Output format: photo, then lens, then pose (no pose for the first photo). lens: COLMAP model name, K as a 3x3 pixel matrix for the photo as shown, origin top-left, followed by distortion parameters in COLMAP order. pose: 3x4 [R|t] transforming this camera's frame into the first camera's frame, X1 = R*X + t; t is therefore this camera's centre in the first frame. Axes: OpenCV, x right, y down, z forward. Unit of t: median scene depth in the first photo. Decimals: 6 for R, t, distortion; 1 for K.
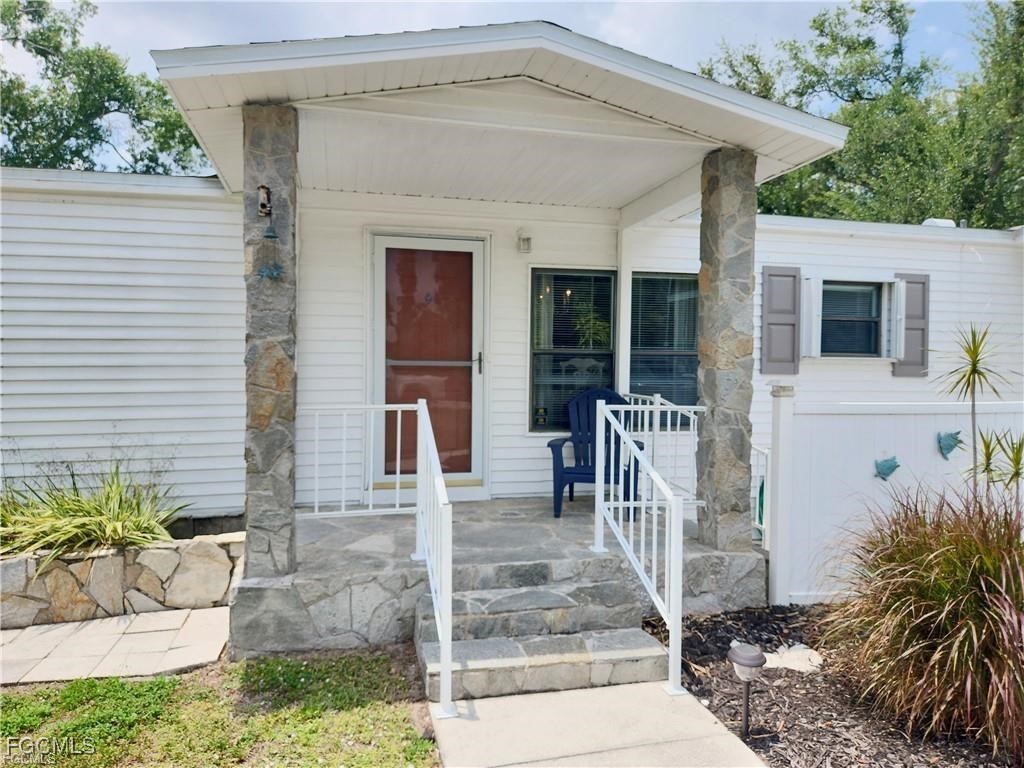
lens RADIAL K [[686.6, 0, 504.5], [0, 686.6, 381.5], [0, 0, 1]] dist [0.070253, -0.058801]
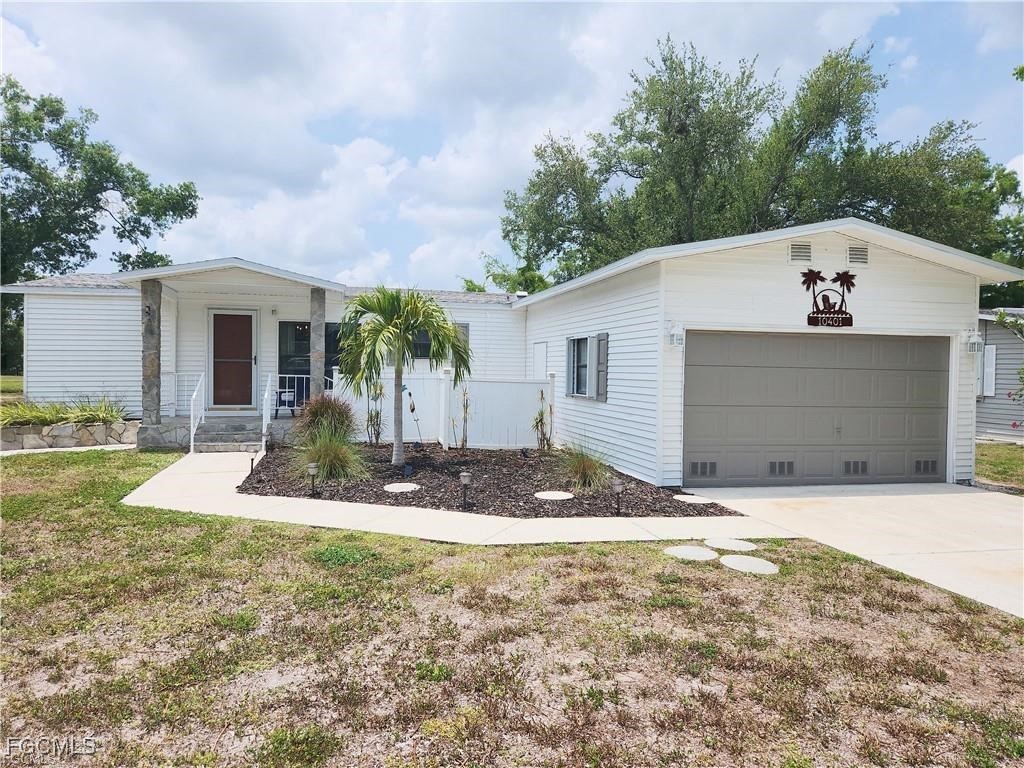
lens RADIAL K [[686.6, 0, 518.2], [0, 686.6, 381.9], [0, 0, 1]] dist [0.070253, -0.058801]
pose [[0.999925, 0.001925, 0.012069, 0.872618], [-0.001929, 0.999998, 0.000321, 0.047705], [-0.012068, -0.000344, 0.999927, -1.482395]]
